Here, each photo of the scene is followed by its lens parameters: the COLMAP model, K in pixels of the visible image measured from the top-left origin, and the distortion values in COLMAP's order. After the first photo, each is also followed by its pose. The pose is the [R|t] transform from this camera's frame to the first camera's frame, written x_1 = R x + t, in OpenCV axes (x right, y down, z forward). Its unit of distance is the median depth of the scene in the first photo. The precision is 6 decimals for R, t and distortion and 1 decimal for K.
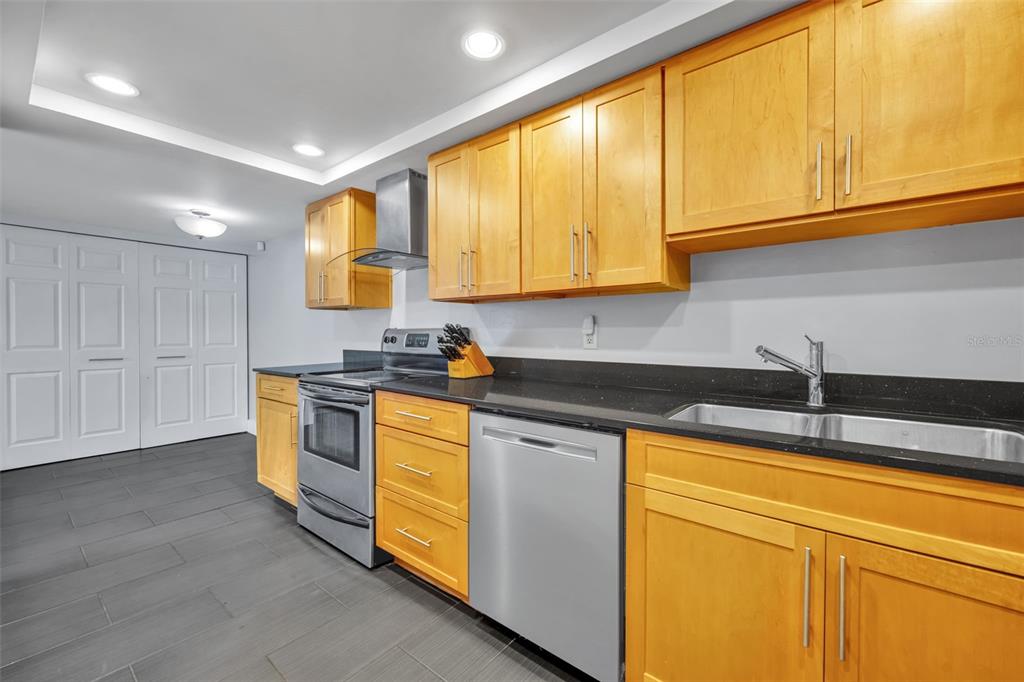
lens RADIAL K [[418.0, 0, 517.6], [0, 418.0, 334.9], [0, 0, 1]] dist [0.000189, -0.000139]
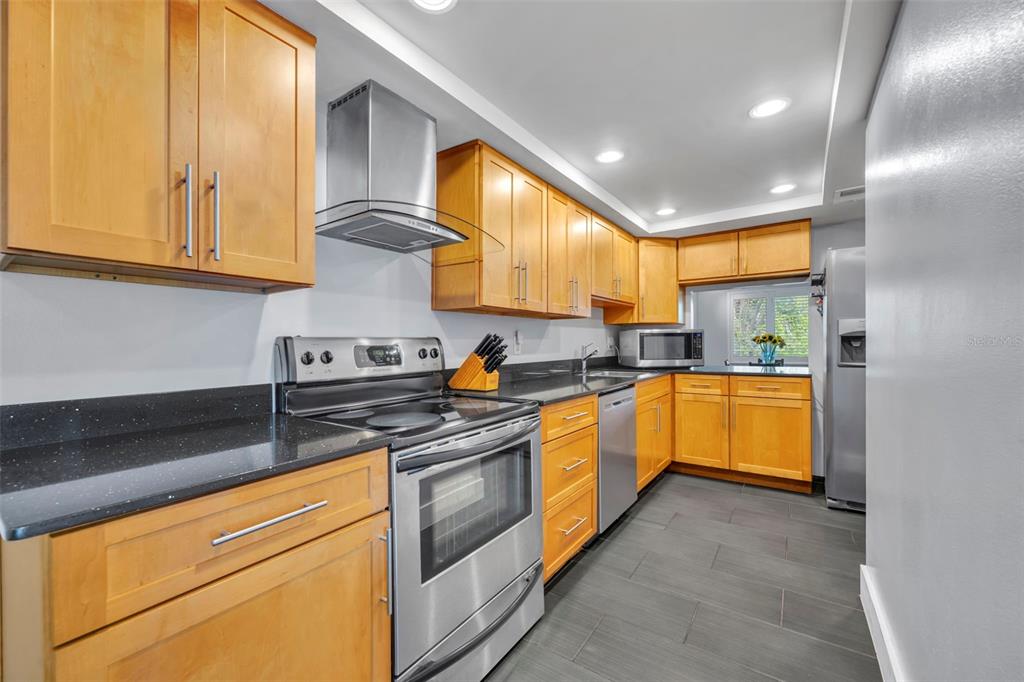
lens RADIAL K [[418.0, 0, 515.3], [0, 418.0, 344.0], [0, 0, 1]] dist [0.000189, -0.000139]
pose [[-0.071356, -0.002145, 0.997449, -1.324883], [0.012620, 0.999916, 0.003053, -0.006609], [-0.997371, 0.012805, -0.071323, 1.213801]]
